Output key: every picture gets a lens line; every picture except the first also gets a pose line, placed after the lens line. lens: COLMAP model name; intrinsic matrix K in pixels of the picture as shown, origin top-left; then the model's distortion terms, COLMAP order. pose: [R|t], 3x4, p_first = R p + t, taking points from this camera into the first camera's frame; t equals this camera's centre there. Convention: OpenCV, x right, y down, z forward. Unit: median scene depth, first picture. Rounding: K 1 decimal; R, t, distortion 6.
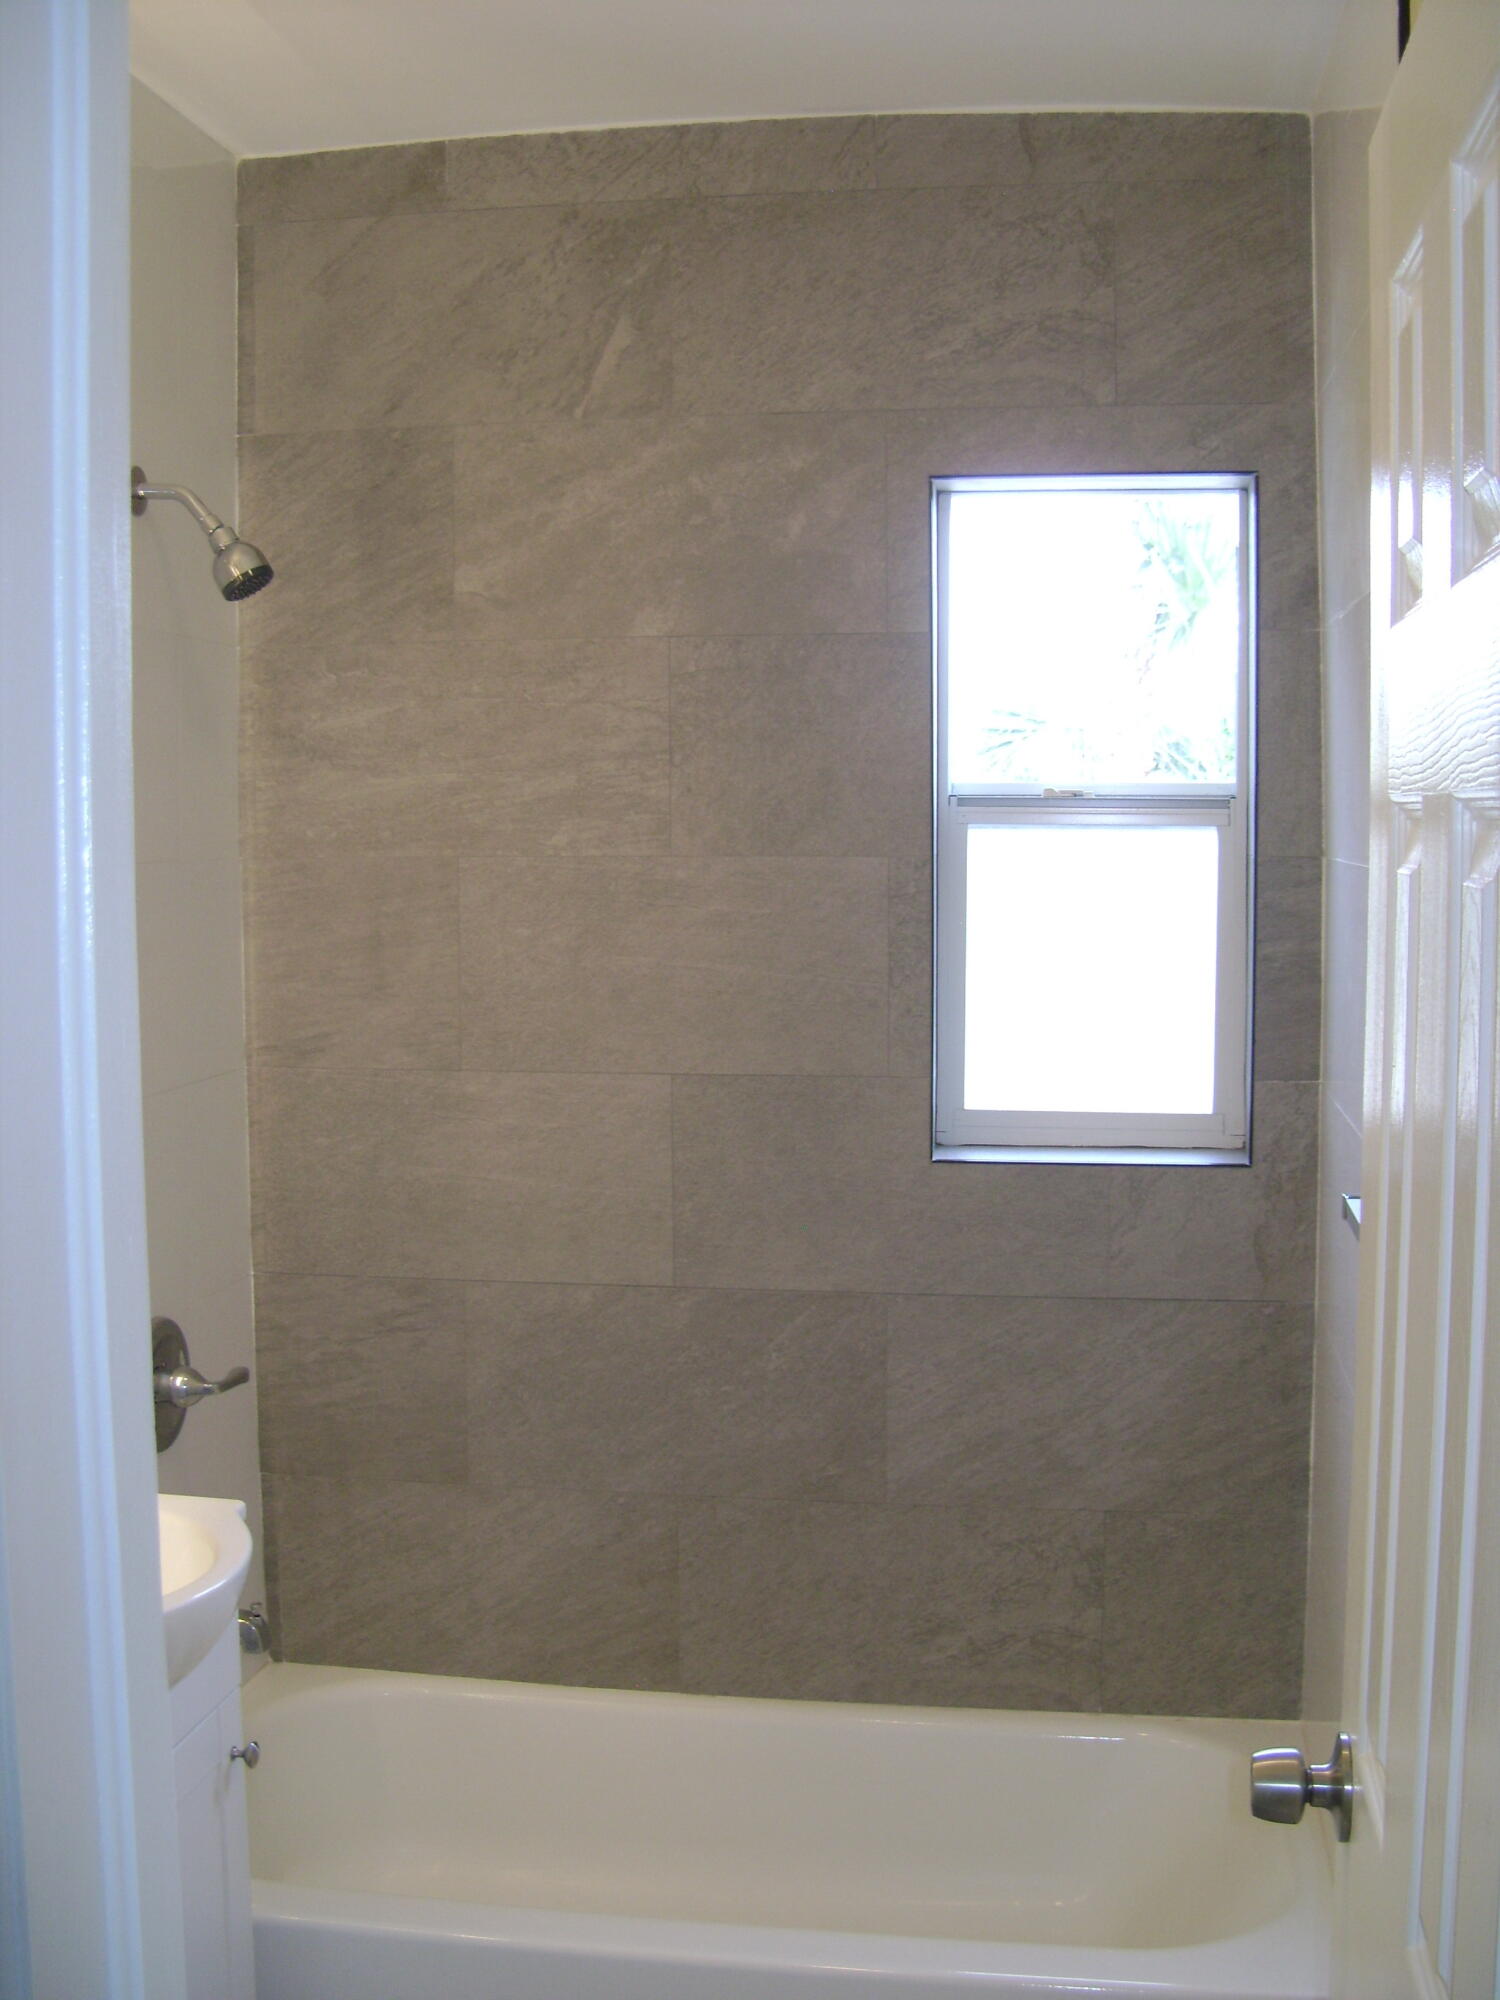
lens RADIAL K [[2219.6, 0, 772.6], [0, 2219.6, 1001.4], [0, 0, 1]] dist [-0.229139, 0.245919]
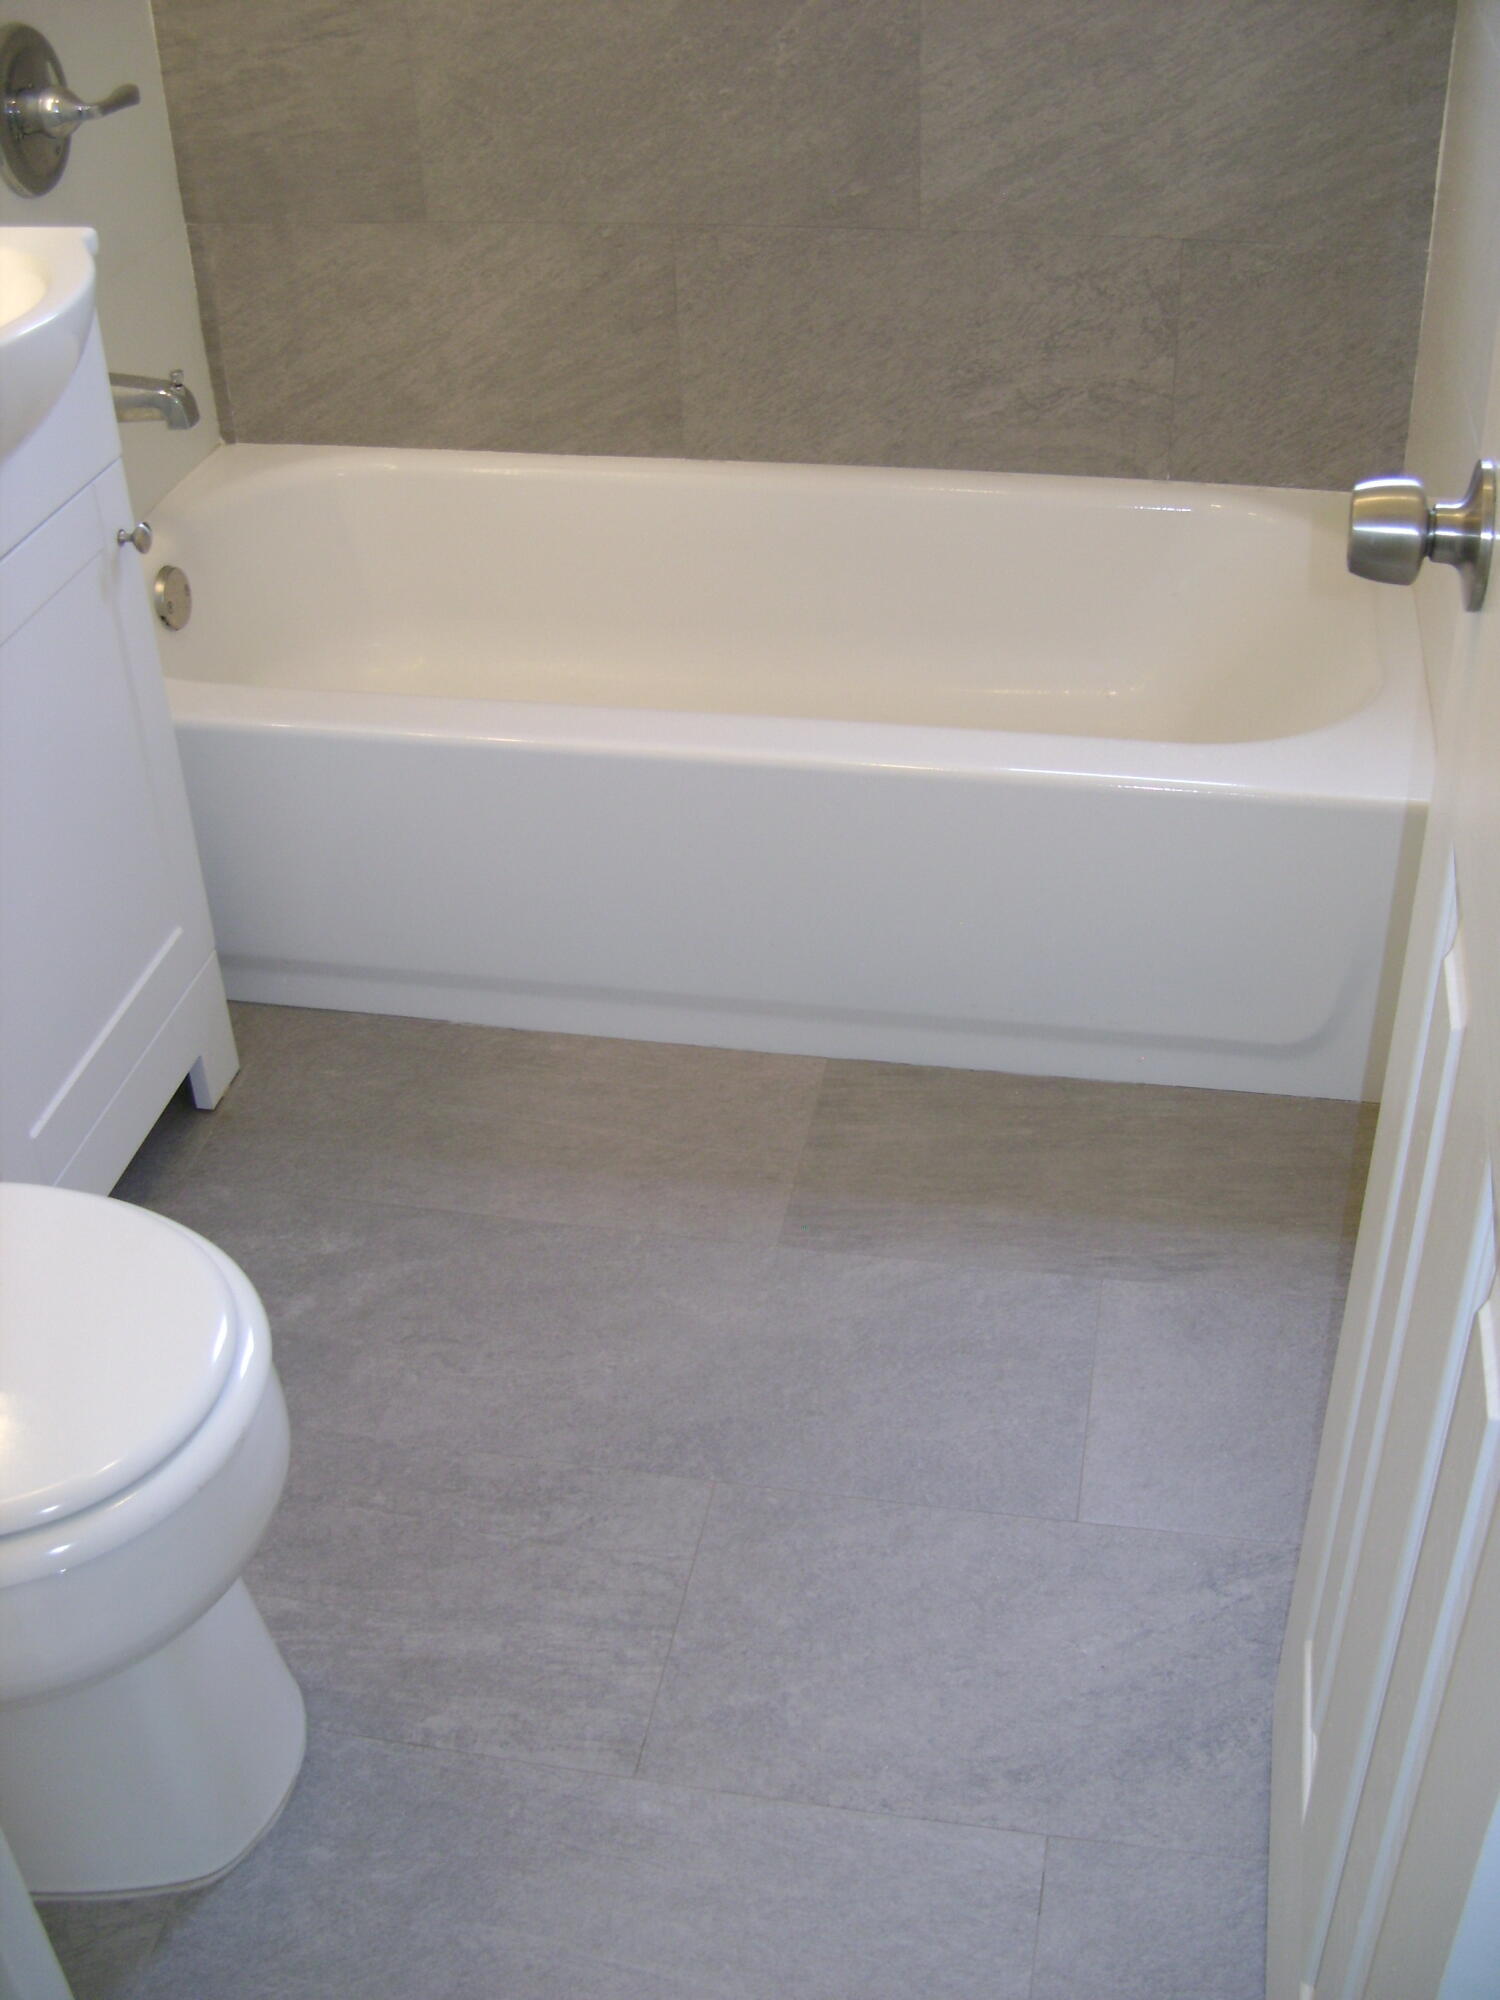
lens RADIAL K [[2219.6, 0, 772.6], [0, 2219.6, 1001.4], [0, 0, 1]] dist [-0.229139, 0.245919]
pose [[0.999131, -0.003237, -0.041545, 0.028998], [0.023963, 0.860267, 0.509281, 0.061174], [0.034091, -0.509834, 0.859597, 0.139895]]
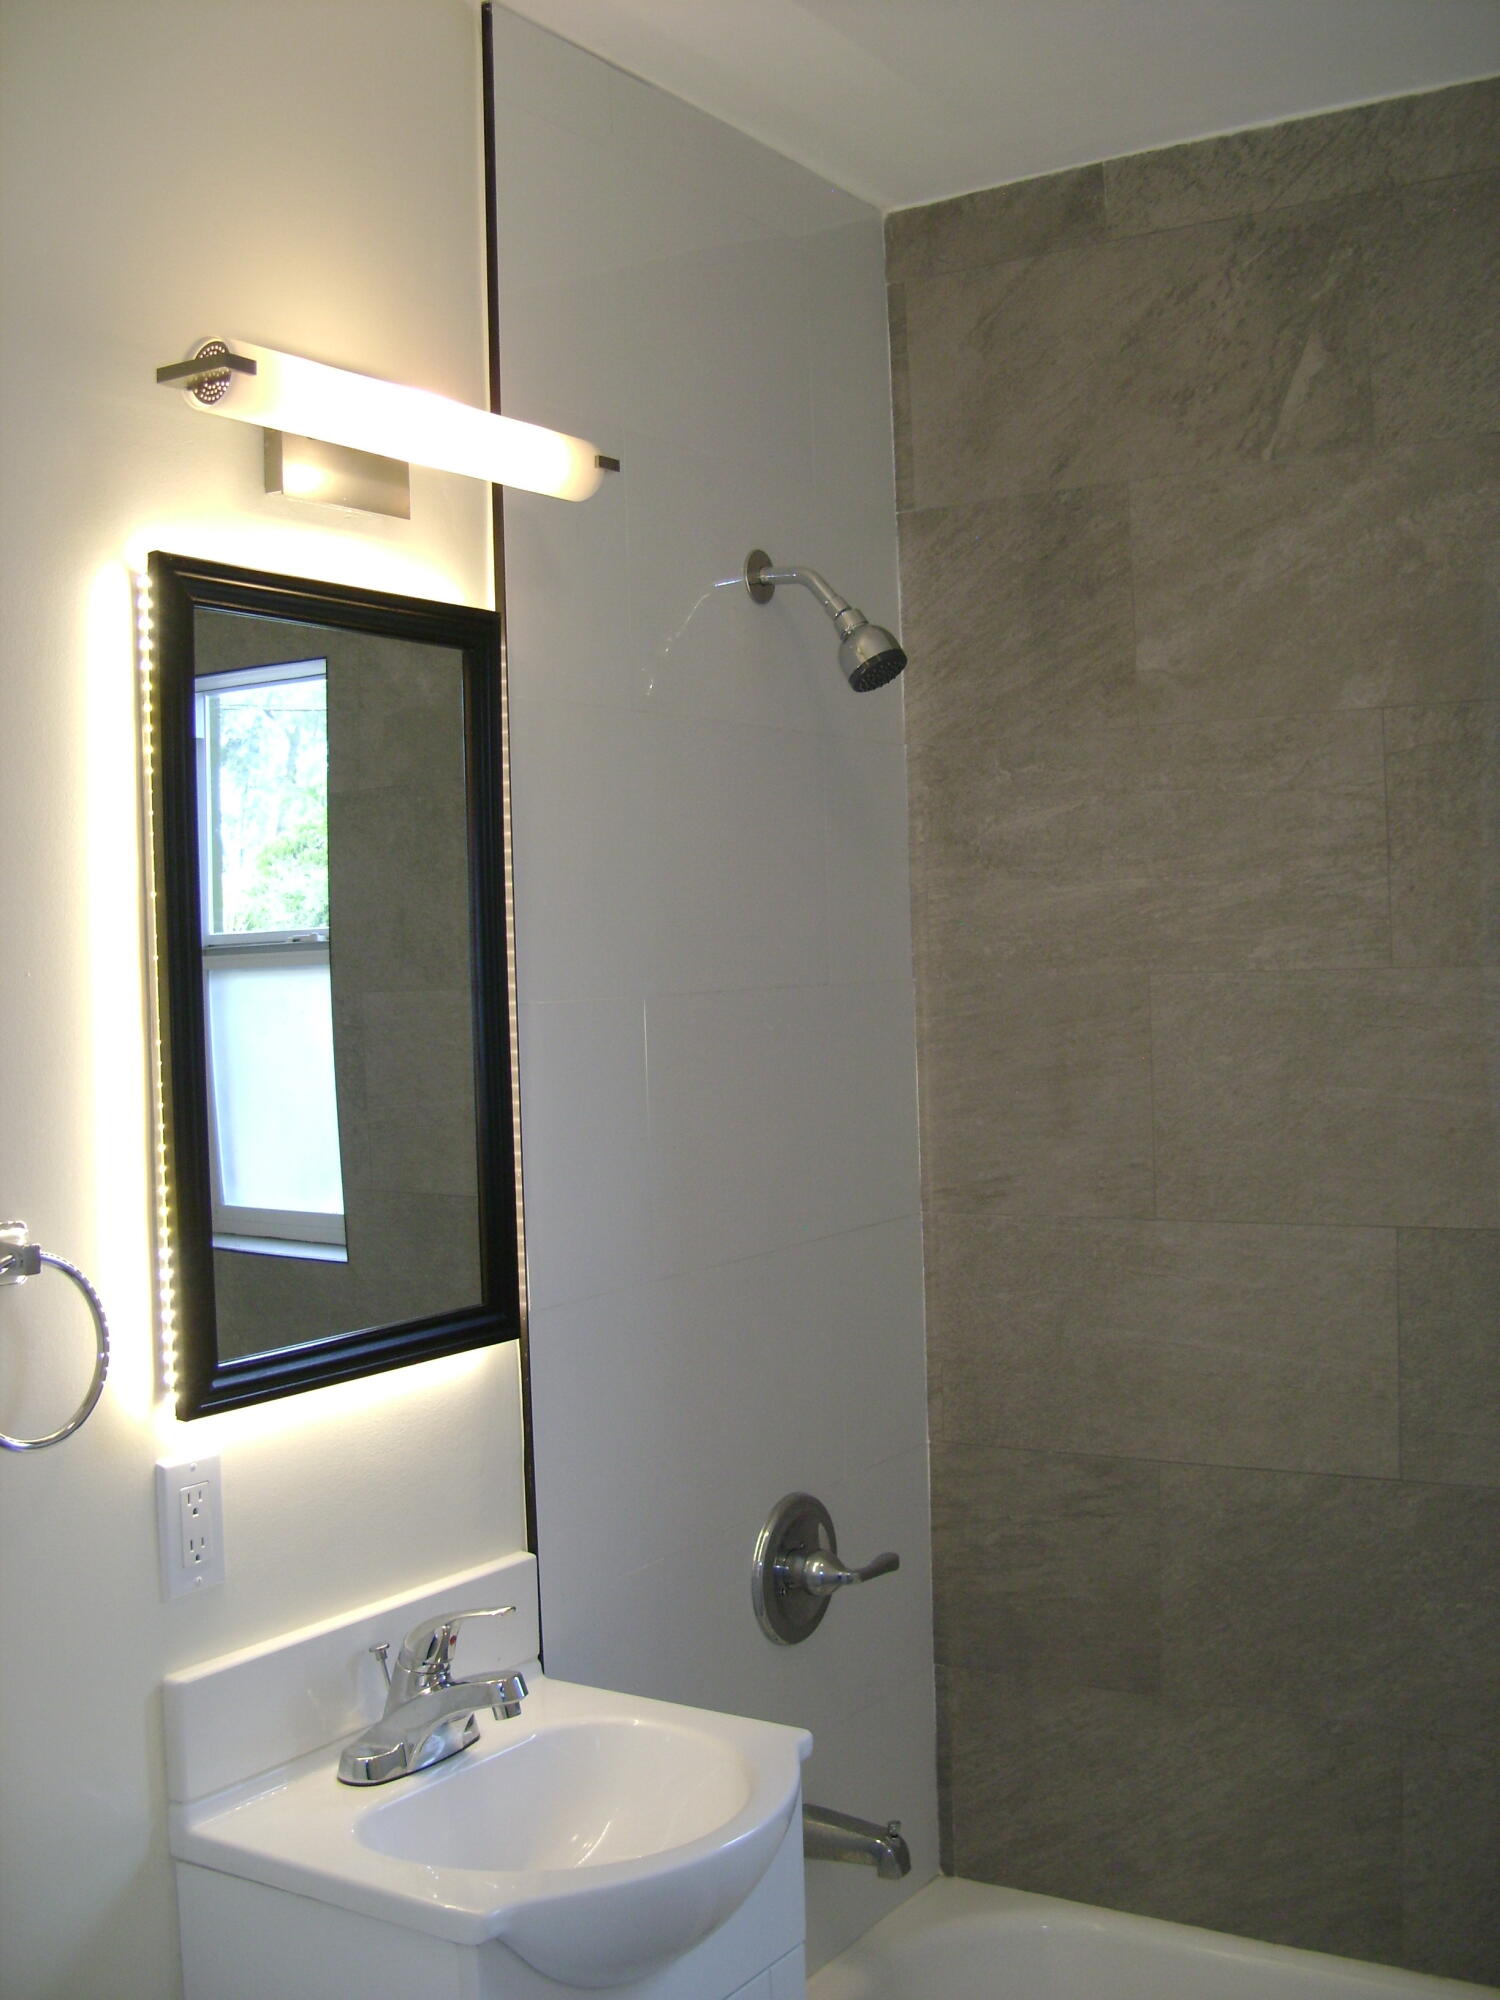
lens RADIAL K [[2219.6, 0, 772.6], [0, 2219.6, 1001.4], [0, 0, 1]] dist [-0.229139, 0.245919]
pose [[0.918334, -0.018206, -0.395388, 0.064796], [-0.001966, 0.998719, -0.050553, -0.010546], [0.395802, 0.047201, 0.917122, 0.146726]]
